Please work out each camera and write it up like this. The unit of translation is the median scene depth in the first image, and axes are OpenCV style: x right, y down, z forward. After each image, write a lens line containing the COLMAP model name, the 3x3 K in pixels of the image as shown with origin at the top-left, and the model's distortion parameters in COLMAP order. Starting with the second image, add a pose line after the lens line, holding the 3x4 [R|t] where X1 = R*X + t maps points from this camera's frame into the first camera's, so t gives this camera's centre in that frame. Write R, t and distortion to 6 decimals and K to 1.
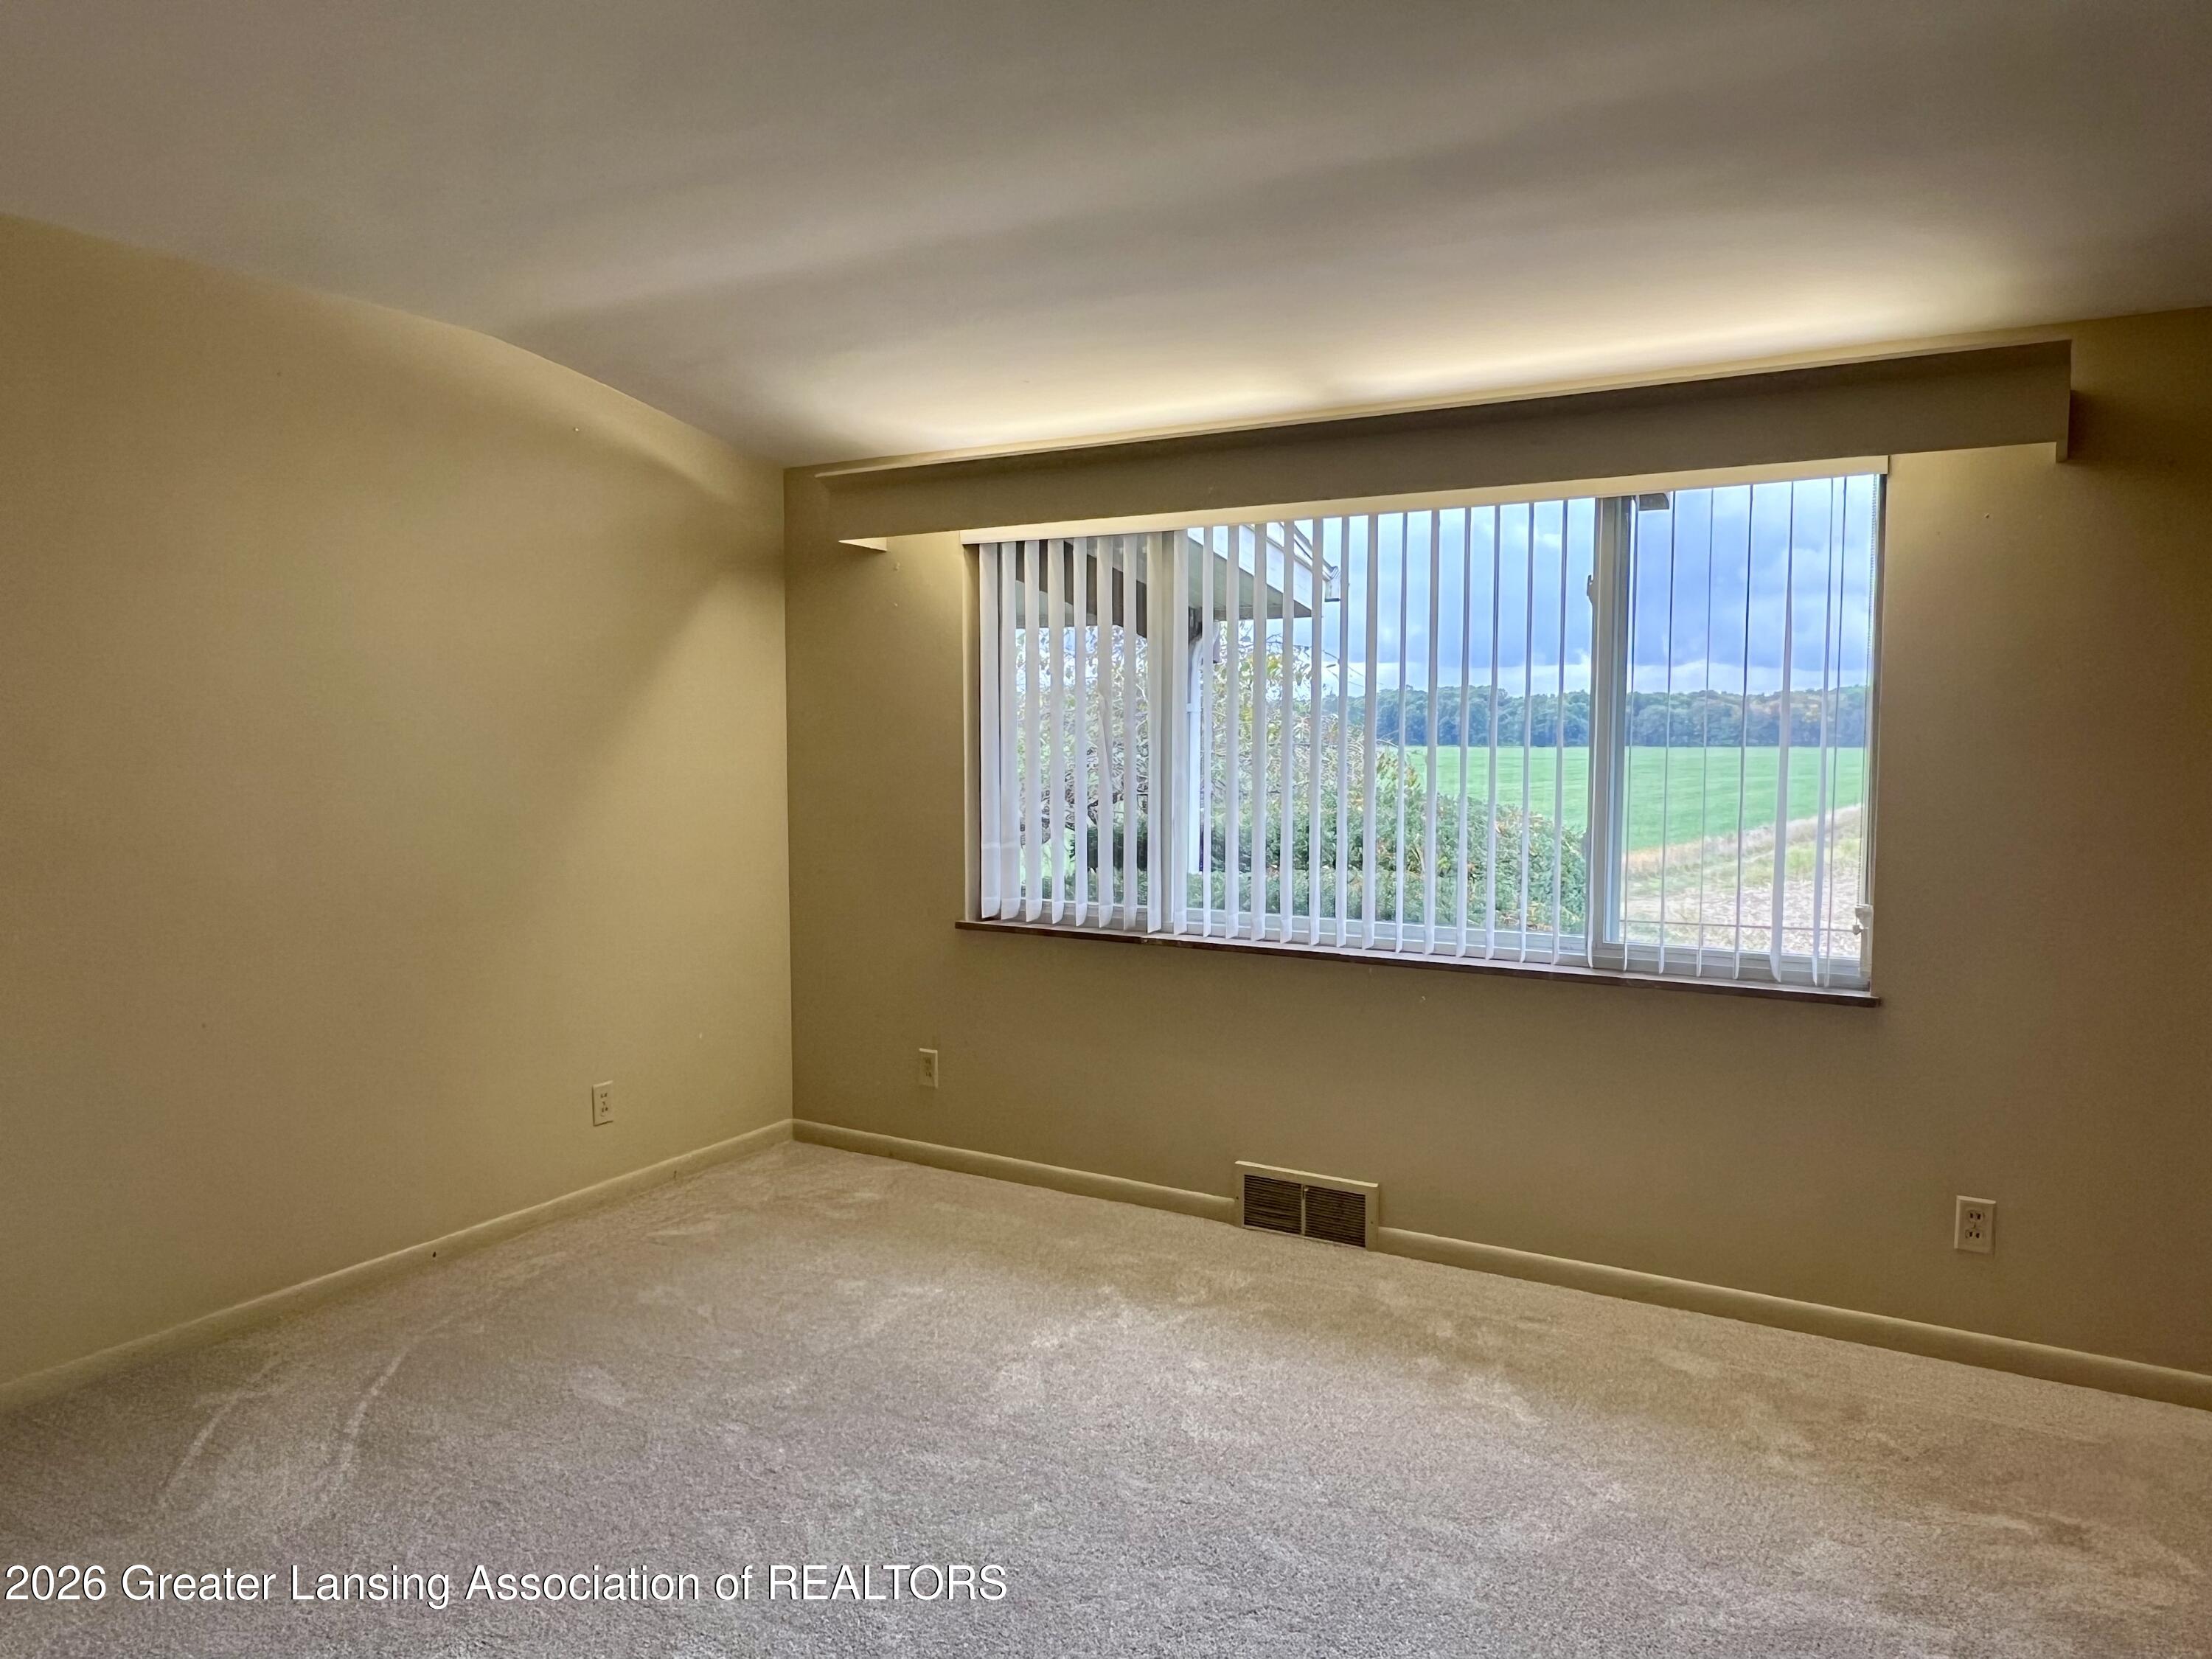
lens RADIAL K [[1437.3, 0, 1106.0], [0, 1437.3, 829.5], [0, 0, 1]] dist [0.002089, -0.002365]
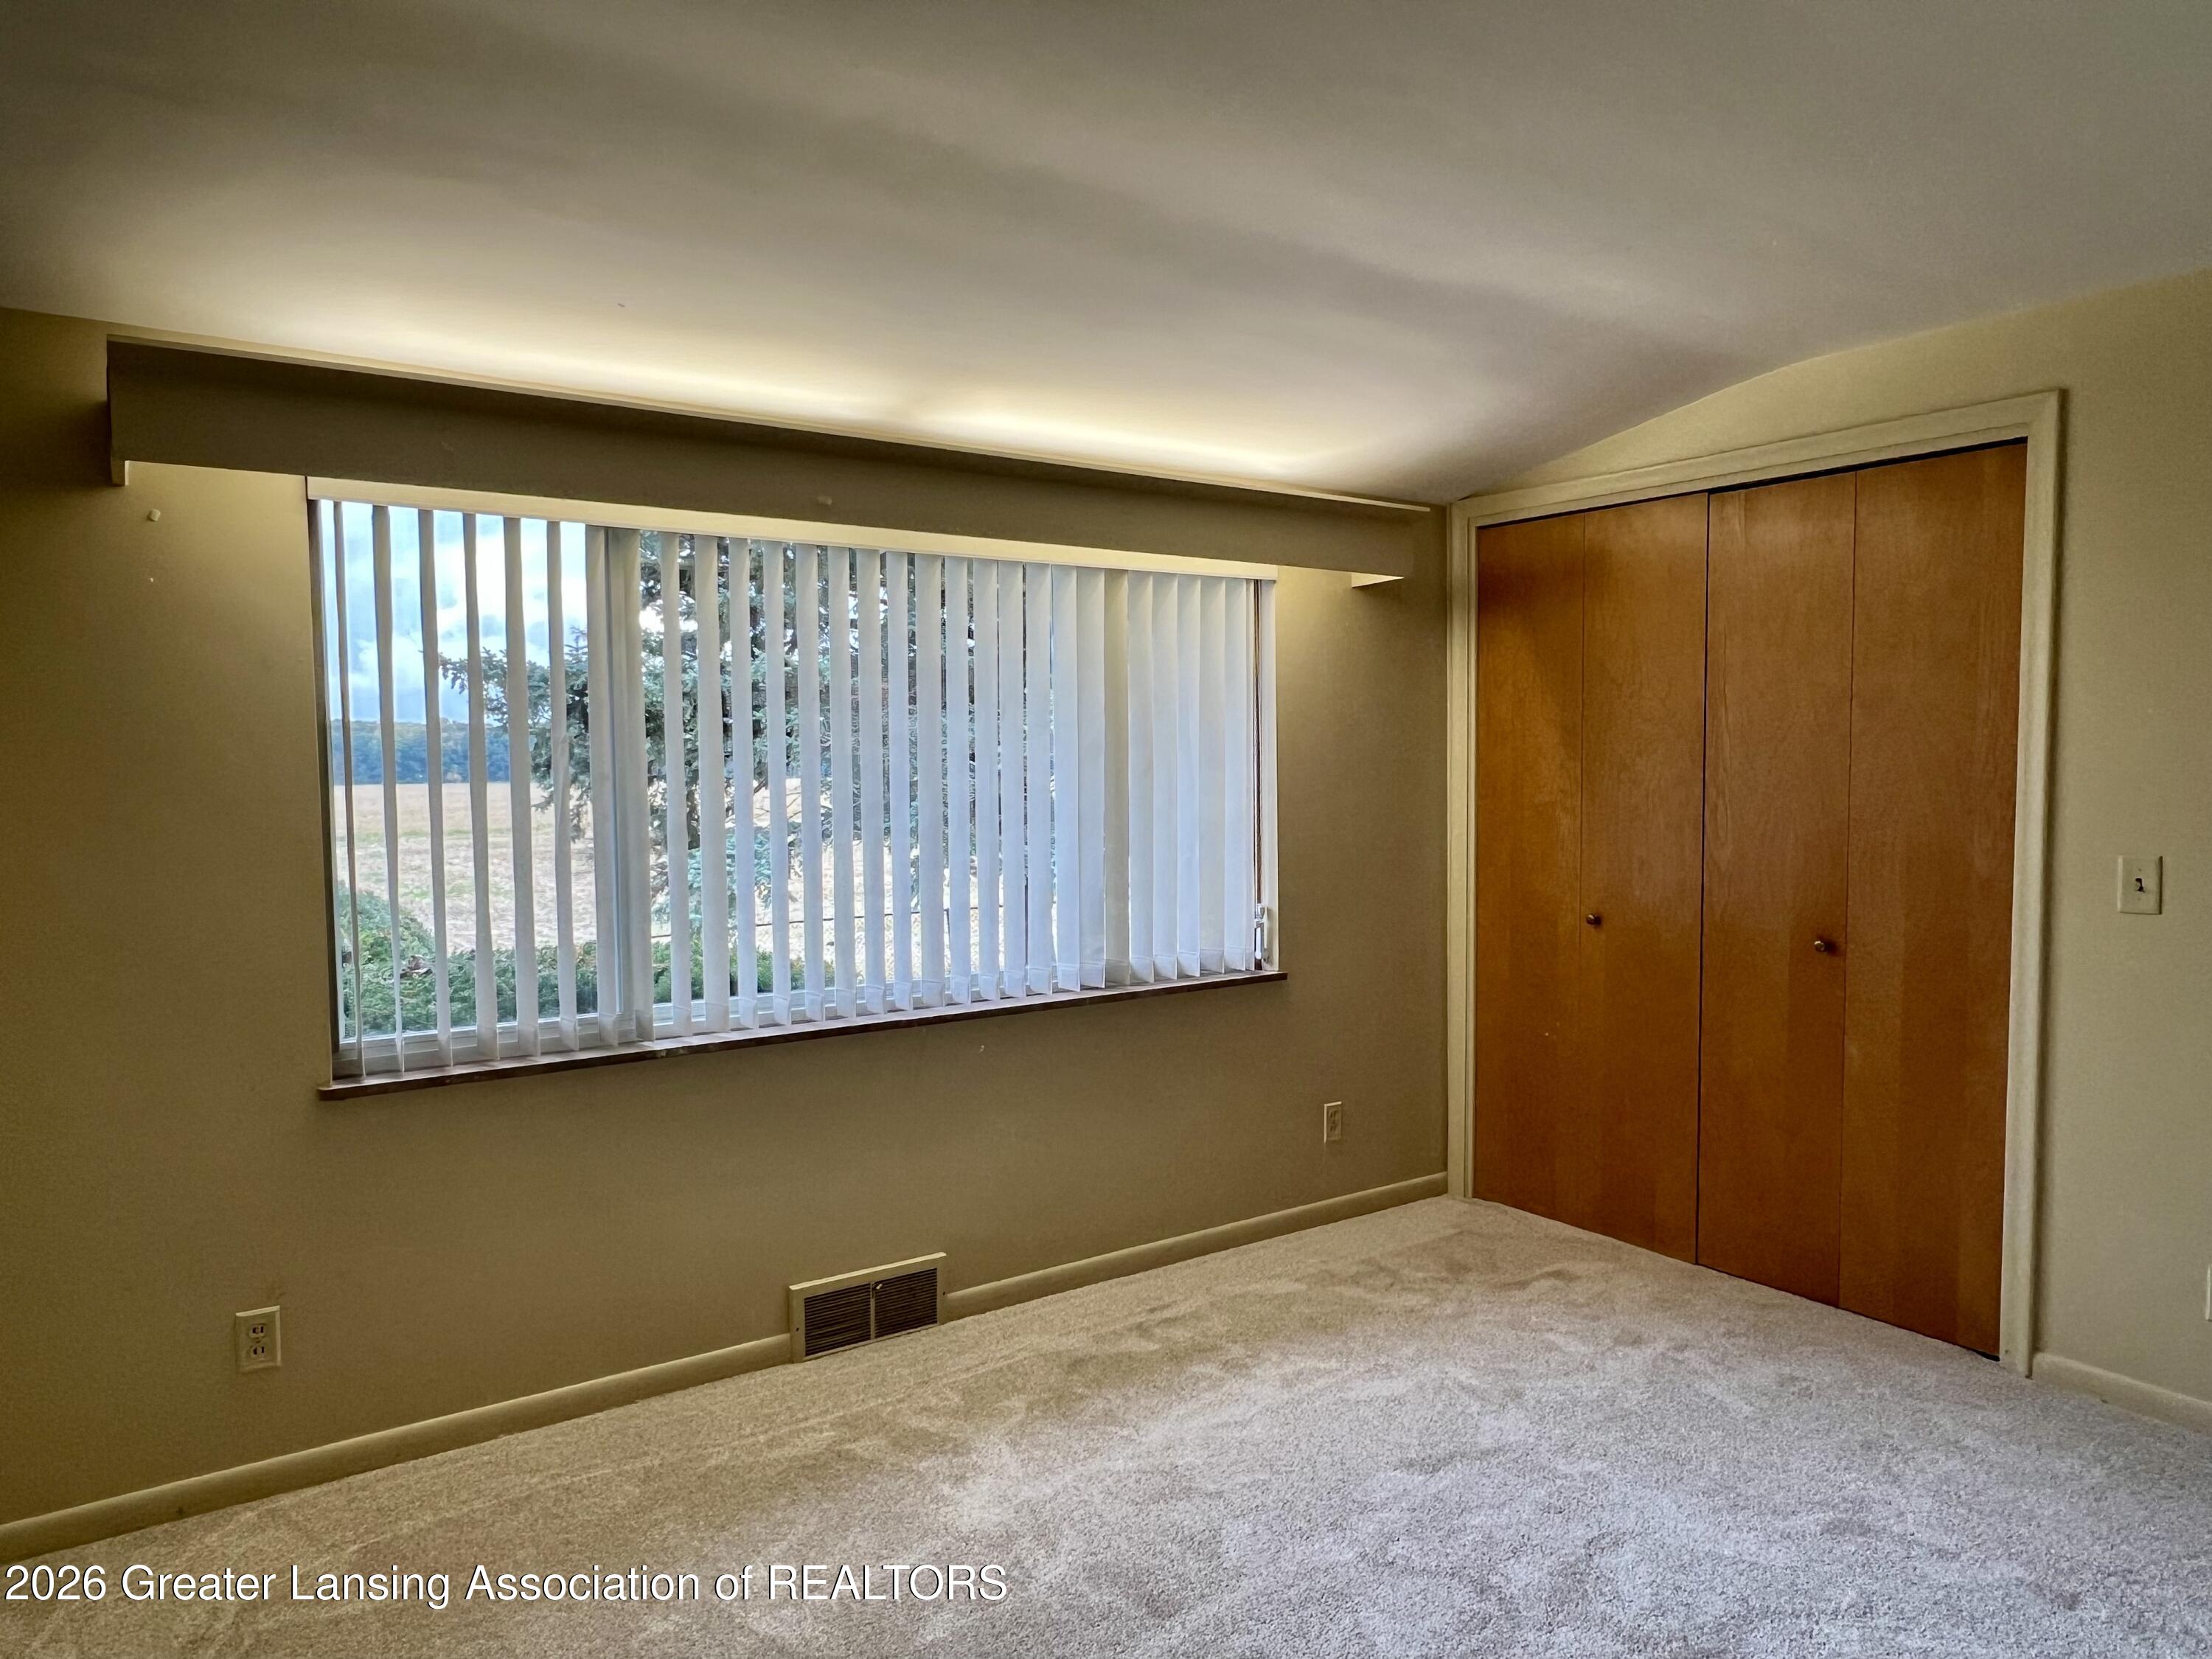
lens RADIAL K [[1439.2, 0, 1106.0], [0, 1439.2, 829.5], [0, 0, 1]] dist [0.003075, 0.001892]
pose [[0.430545, -0.053080, 0.901007, -0.706068], [0.071852, 0.997117, 0.024408, -0.056691], [-0.899704, 0.054231, 0.433118, 0.543650]]
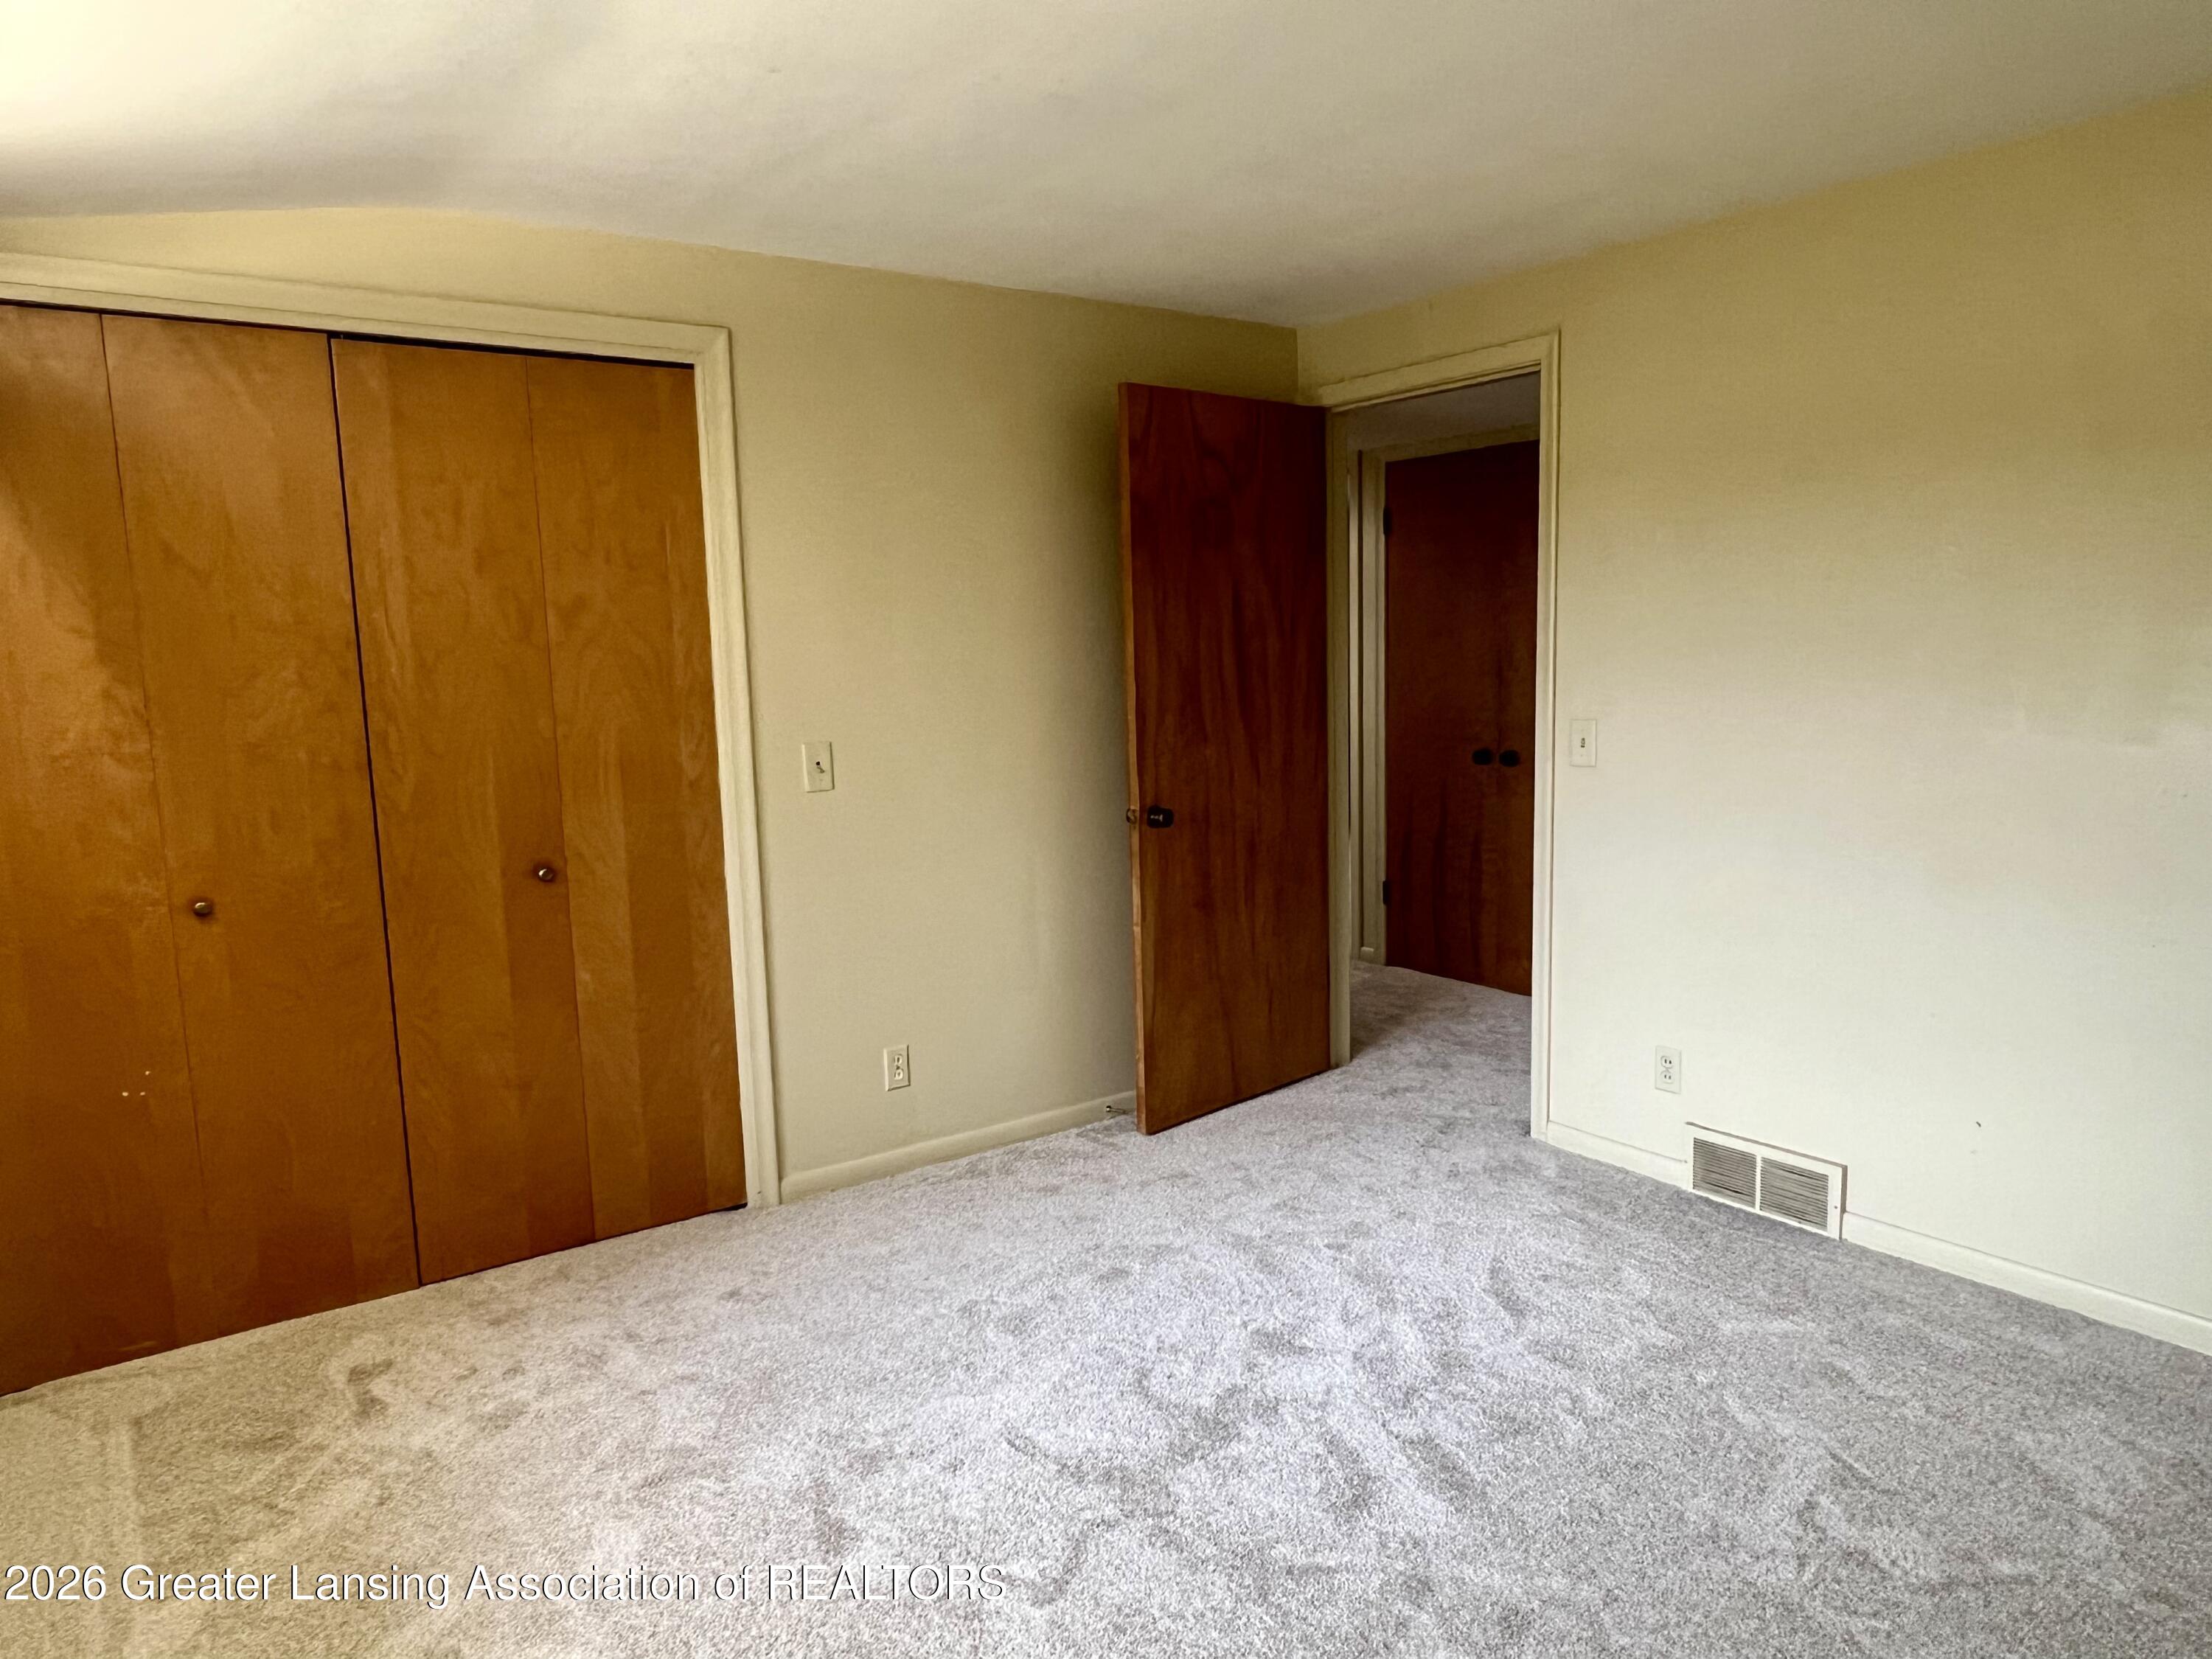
lens RADIAL K [[1439.2, 0, 1106.0], [0, 1439.2, 829.5], [0, 0, 1]] dist [0.003075, 0.001892]
pose [[-0.897614, -0.034674, 0.439416, -0.285713], [0.055923, 0.979887, 0.191558, -0.105934], [-0.437220, 0.196518, -0.877621, 1.247875]]
